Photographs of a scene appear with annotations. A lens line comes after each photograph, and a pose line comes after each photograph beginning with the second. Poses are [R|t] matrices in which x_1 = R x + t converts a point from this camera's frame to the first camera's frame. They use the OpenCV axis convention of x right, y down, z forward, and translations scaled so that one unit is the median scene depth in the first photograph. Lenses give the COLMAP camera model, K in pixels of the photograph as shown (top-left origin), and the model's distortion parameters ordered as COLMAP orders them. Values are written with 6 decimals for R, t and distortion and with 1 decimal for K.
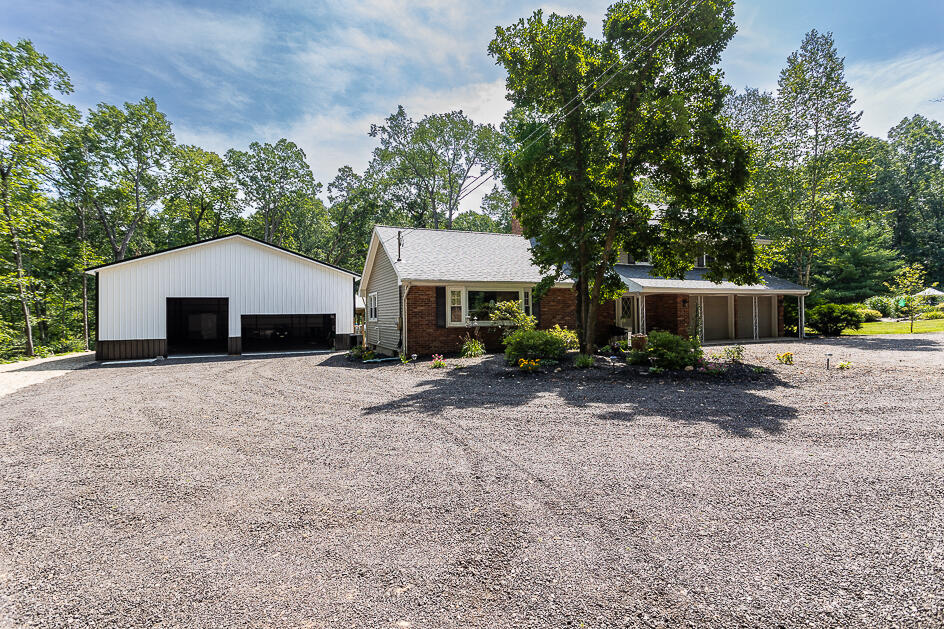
lens RADIAL K [[446.5, 0, 469.7], [0, 446.5, 310.7], [0, 0, 1]] dist [0.000347, 0.000552]
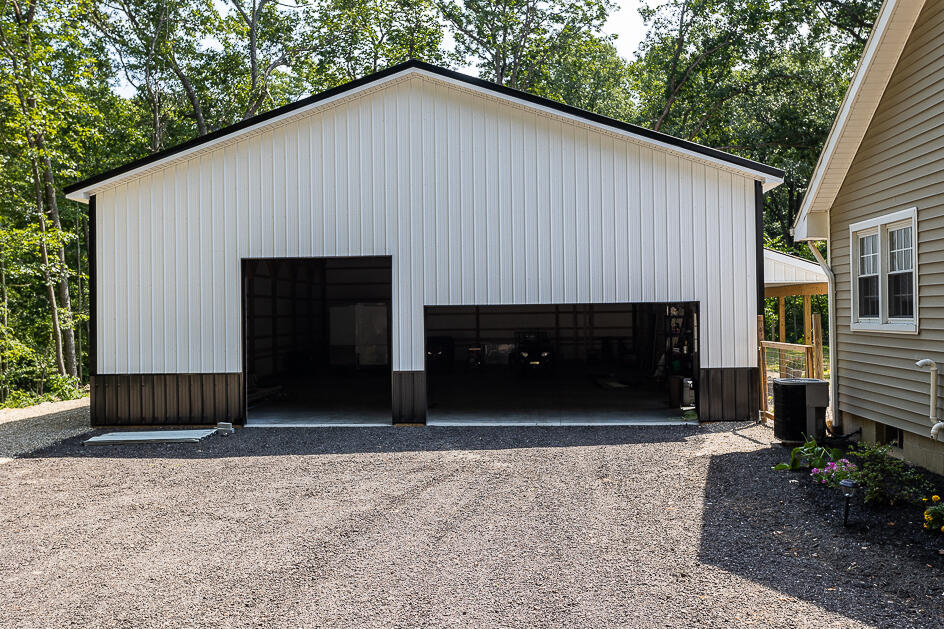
lens RADIAL K [[938.0, 0, 472.0], [0, 938.0, 314.5], [0, 0, 1]] dist [-0.000382, 0.000128]
pose [[0.895637, 0.001918, -0.444782, -0.156702], [0.006056, 0.999845, 0.016506, 0.004030], [0.444744, -0.017477, 0.895487, 0.361895]]
